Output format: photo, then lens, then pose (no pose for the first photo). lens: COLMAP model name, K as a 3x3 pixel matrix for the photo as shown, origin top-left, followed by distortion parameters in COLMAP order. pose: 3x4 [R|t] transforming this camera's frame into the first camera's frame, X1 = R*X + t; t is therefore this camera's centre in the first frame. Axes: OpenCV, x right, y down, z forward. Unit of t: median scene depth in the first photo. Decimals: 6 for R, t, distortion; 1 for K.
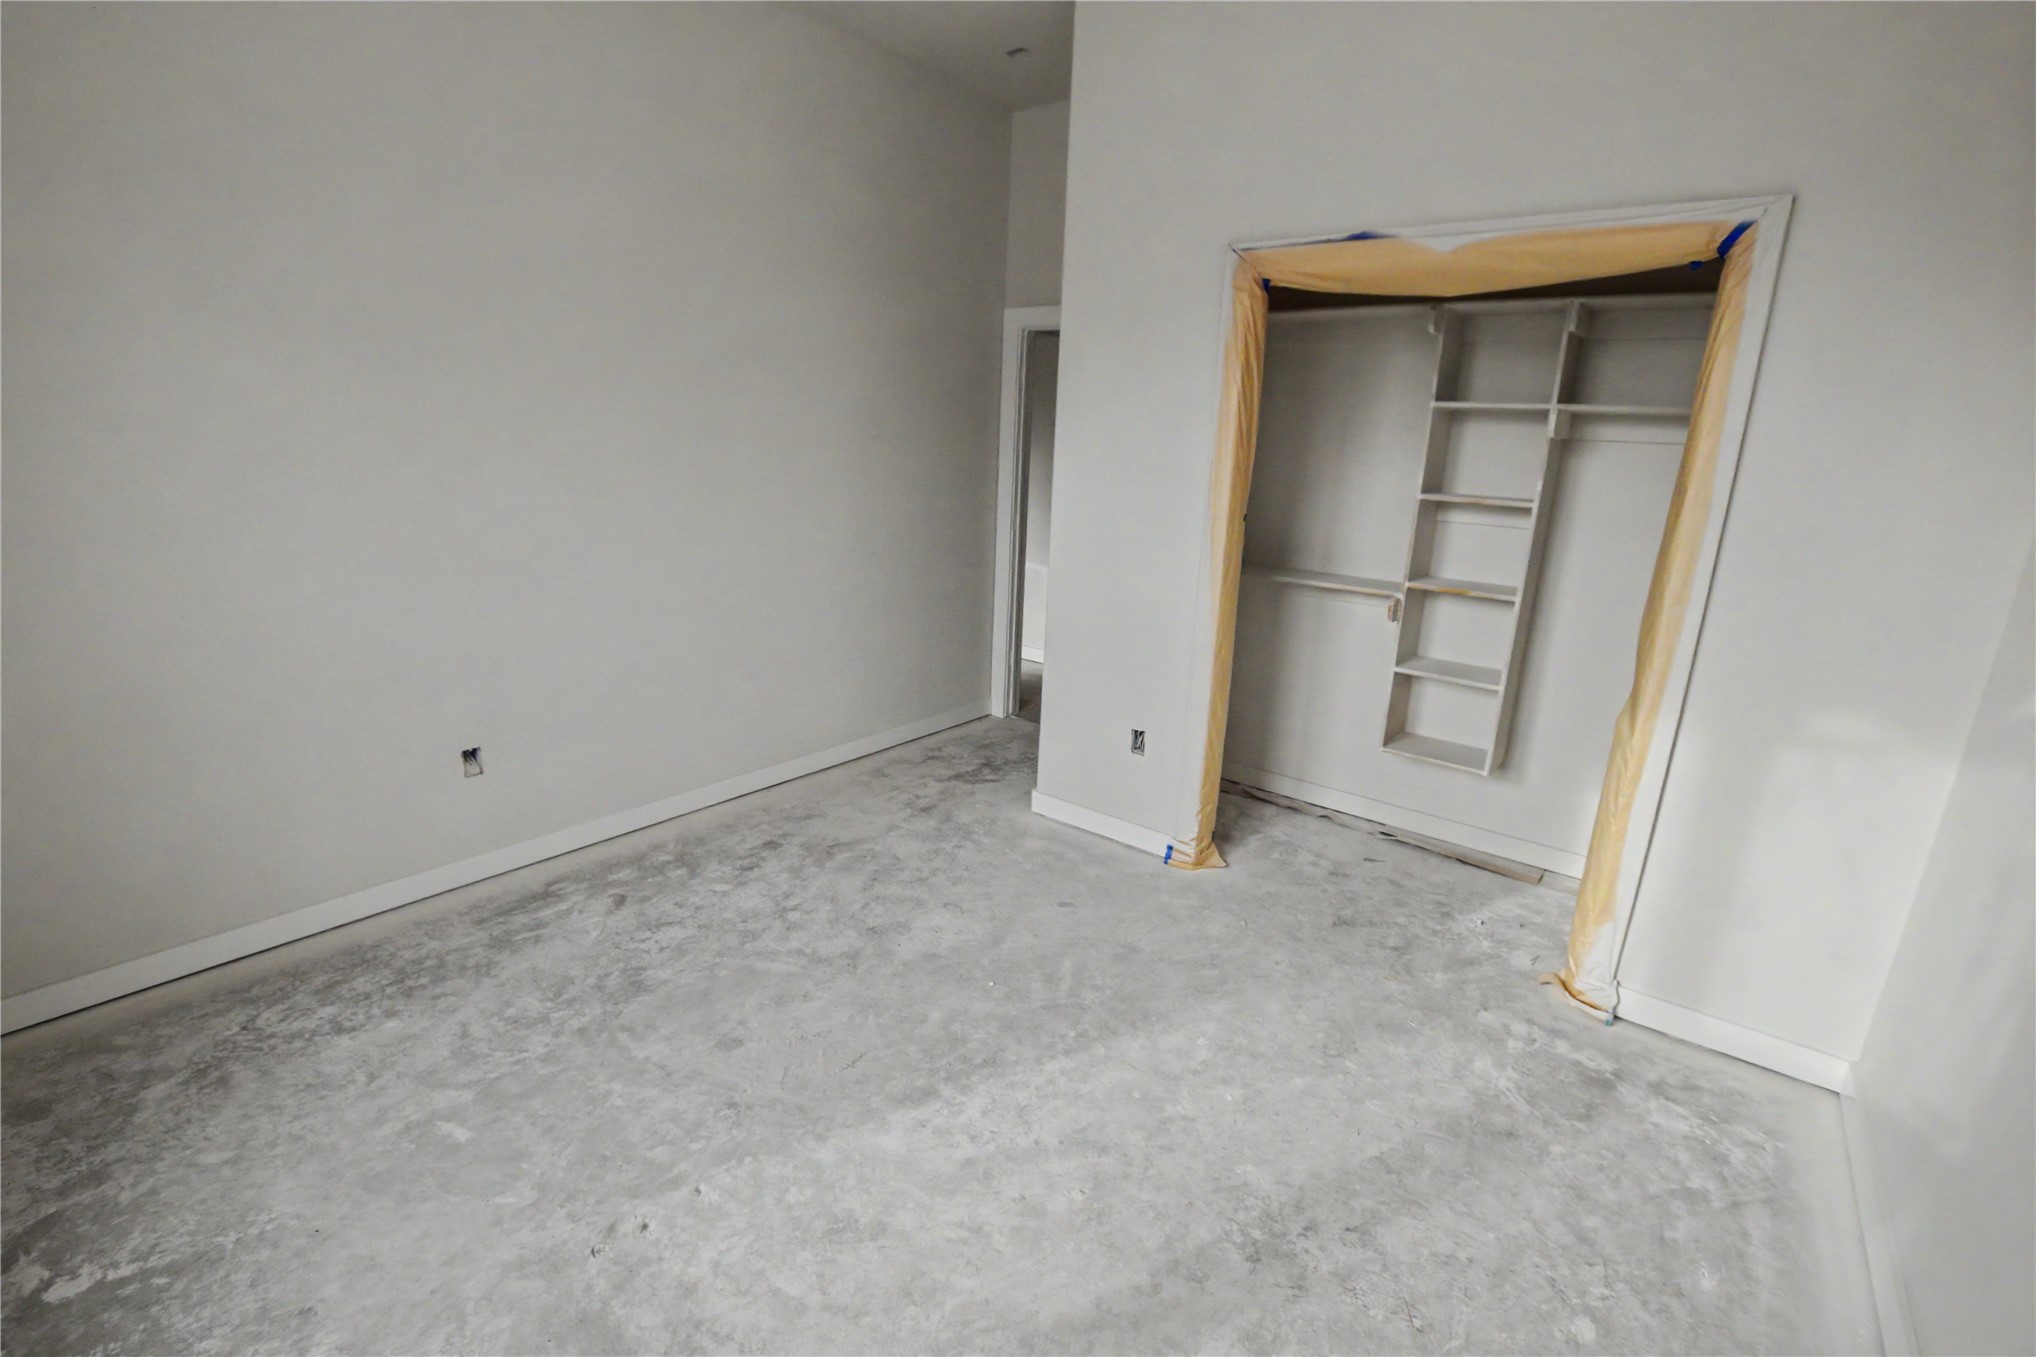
lens RADIAL K [[933.6, 0, 1018.0], [0, 933.6, 678.5], [0, 0, 1]] dist [-0.002189, -0.000207]
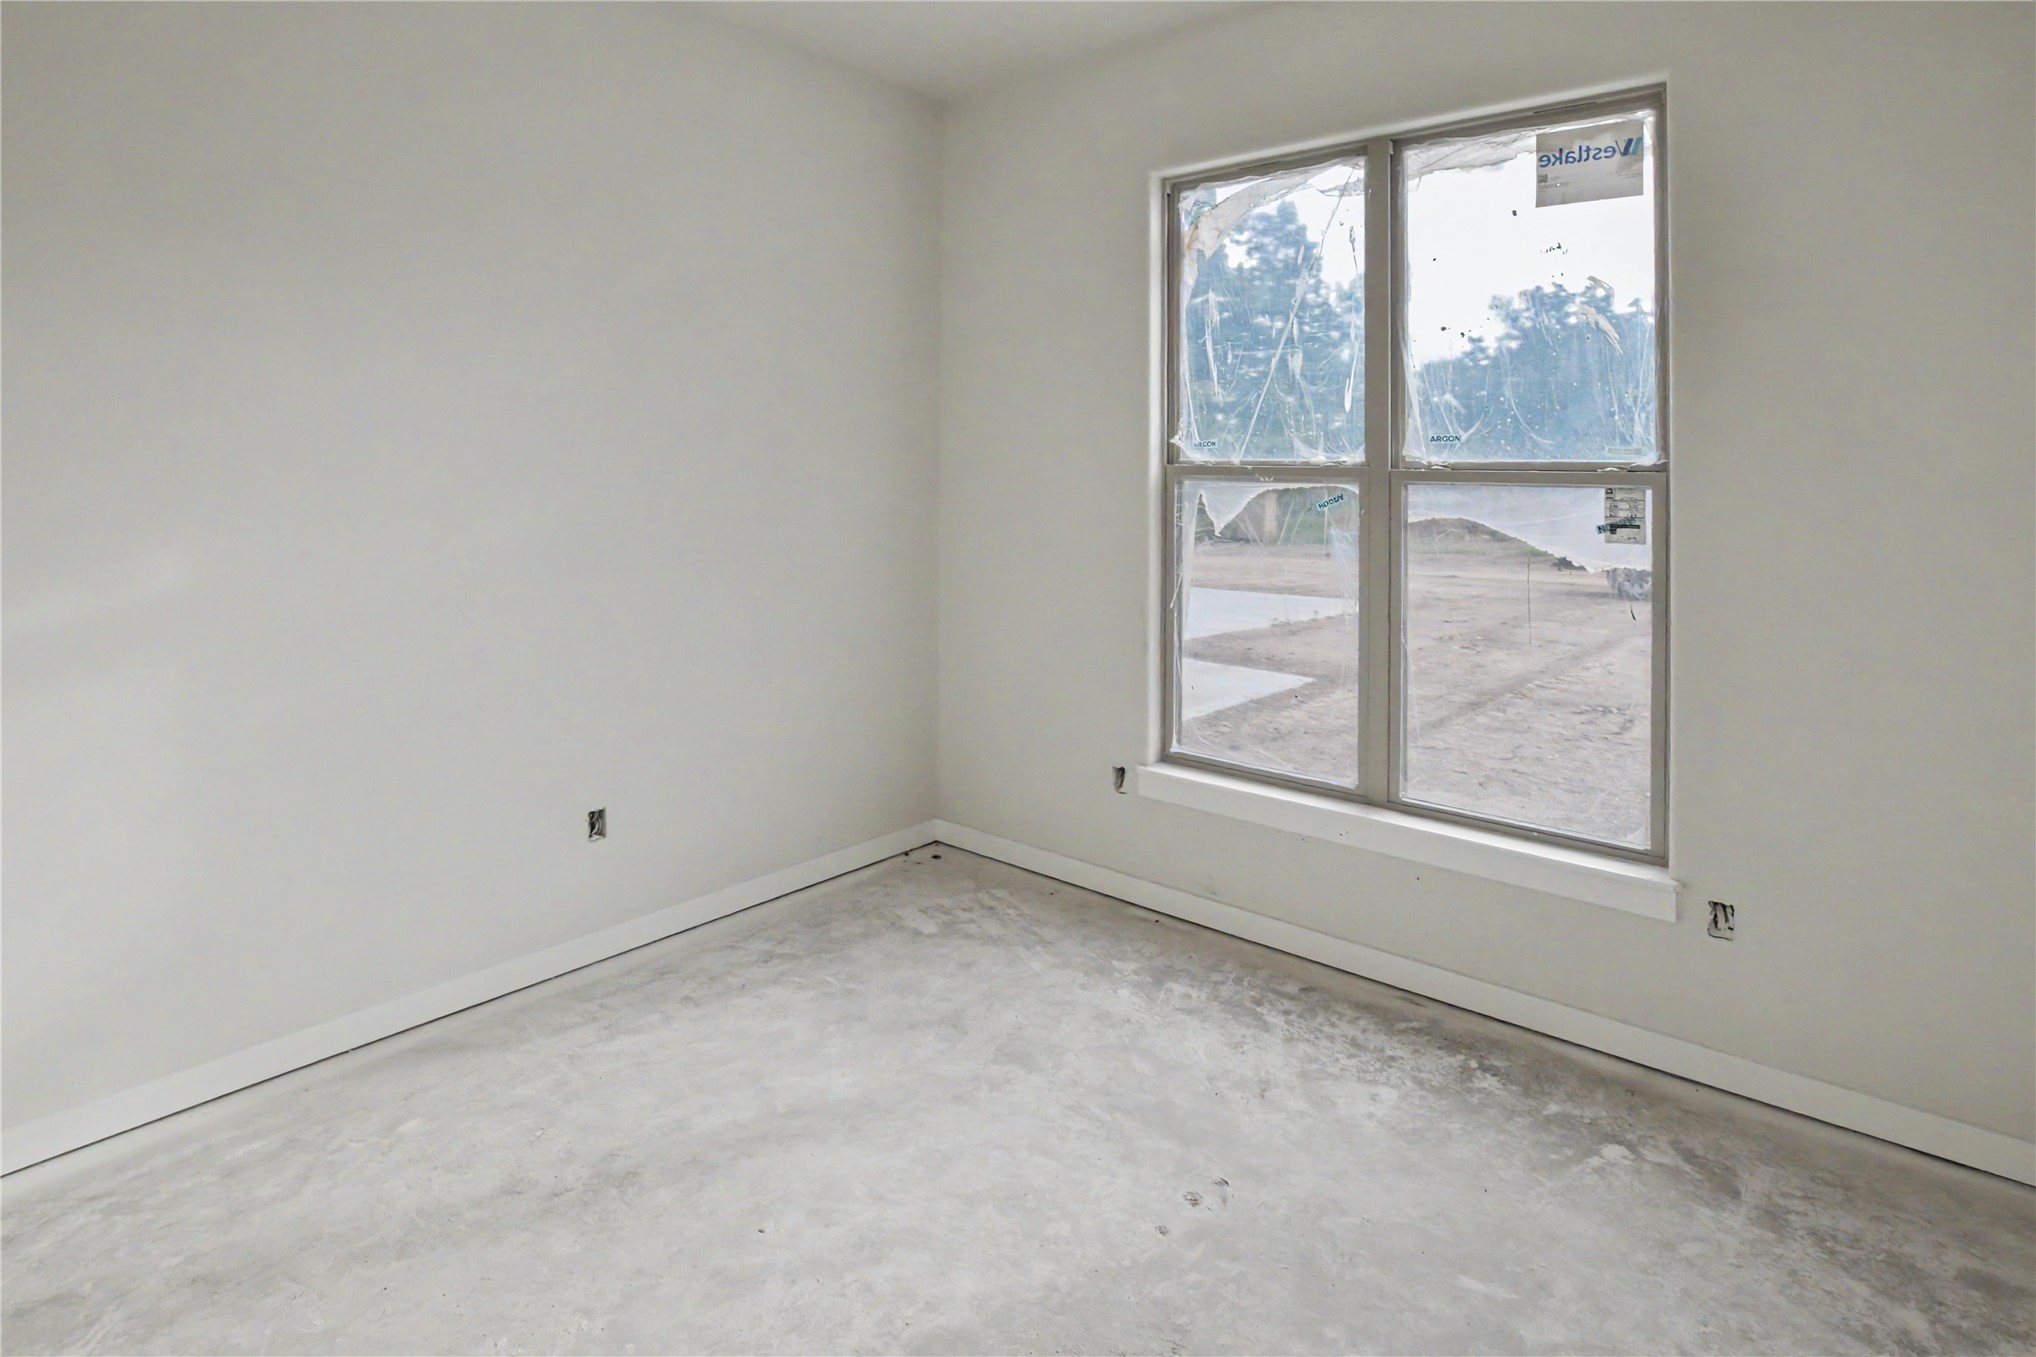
lens RADIAL K [[933.6, 0, 1018.0], [0, 933.6, 678.5], [0, 0, 1]] dist [-0.002189, -0.000207]
pose [[-0.998880, -0.045099, 0.014298, -0.174560], [-0.033176, 0.883149, 0.467919, -0.387159], [-0.033730, 0.466920, -0.883656, 1.534142]]
